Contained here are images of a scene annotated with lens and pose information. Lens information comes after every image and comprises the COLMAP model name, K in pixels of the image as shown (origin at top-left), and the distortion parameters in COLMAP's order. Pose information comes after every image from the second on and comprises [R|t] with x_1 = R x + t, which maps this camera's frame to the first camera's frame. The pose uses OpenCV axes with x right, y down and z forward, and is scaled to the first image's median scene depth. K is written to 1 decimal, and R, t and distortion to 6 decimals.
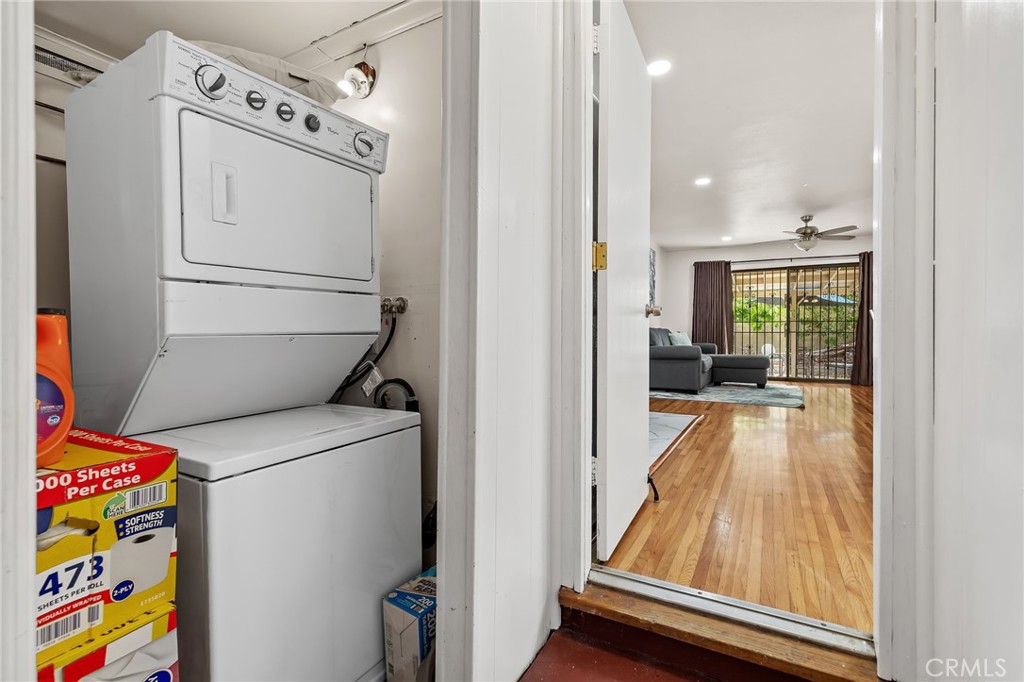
lens RADIAL K [[467.1, 0, 516.0], [0, 467.1, 336.0], [0, 0, 1]] dist [0.009388, -0.000466]
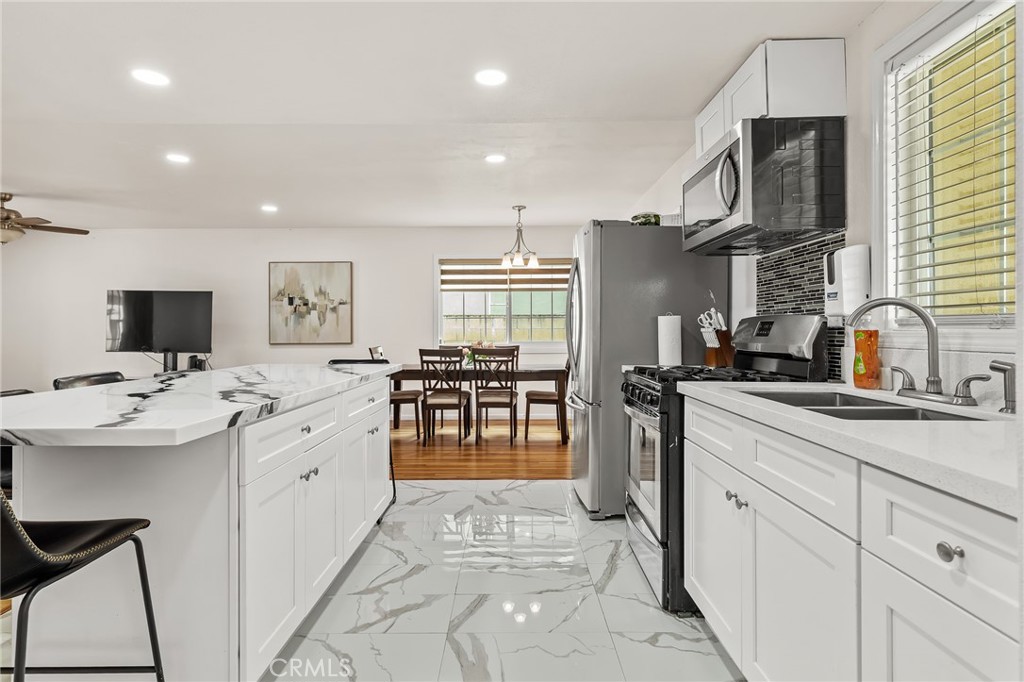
lens RADIAL K [[557.8, 0, 510.5], [0, 557.8, 331.9], [0, 0, 1]] dist [0.002601, 0.001623]
pose [[-0.471269, -0.008414, 0.881949, -0.349466], [-0.004306, 0.999965, 0.007238, -0.048963], [-0.881979, -0.000386, -0.471288, 0.579048]]
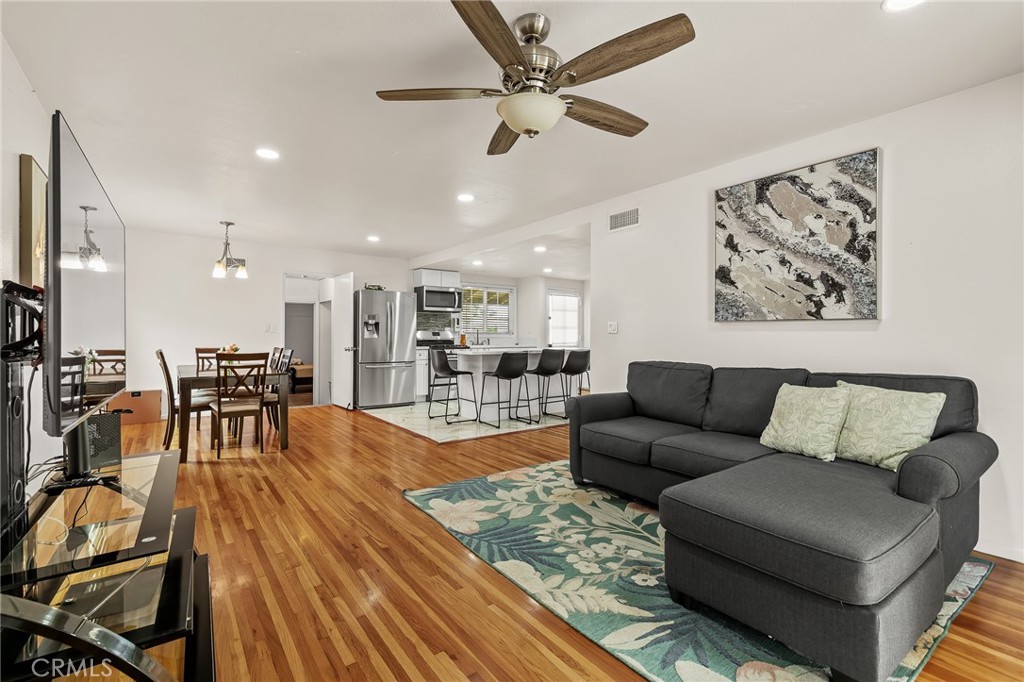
lens RADIAL K [[467.1, 0, 508.0], [0, 467.1, 335.4], [0, 0, 1]] dist [0.009388, -0.000466]
pose [[-0.427812, -0.007002, -0.903841, 0.709307], [-0.002073, 0.999975, -0.006766, -0.039210], [0.903865, -0.001021, -0.427816, 0.882760]]
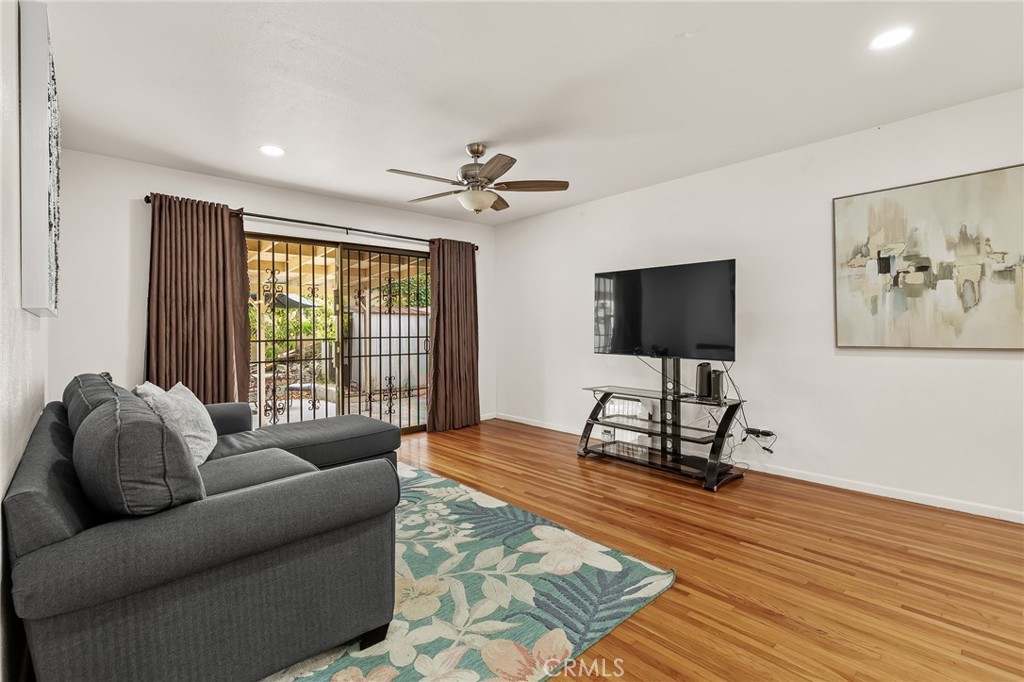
lens RADIAL K [[467.1, 0, 511.4], [0, 467.1, 327.7], [0, 0, 1]] dist [0.009388, -0.000466]
pose [[0.329596, -0.011060, 0.944057, 0.112642], [0.013068, 0.999889, 0.007152, -0.045521], [-0.944032, 0.009980, 0.329704, 0.628868]]
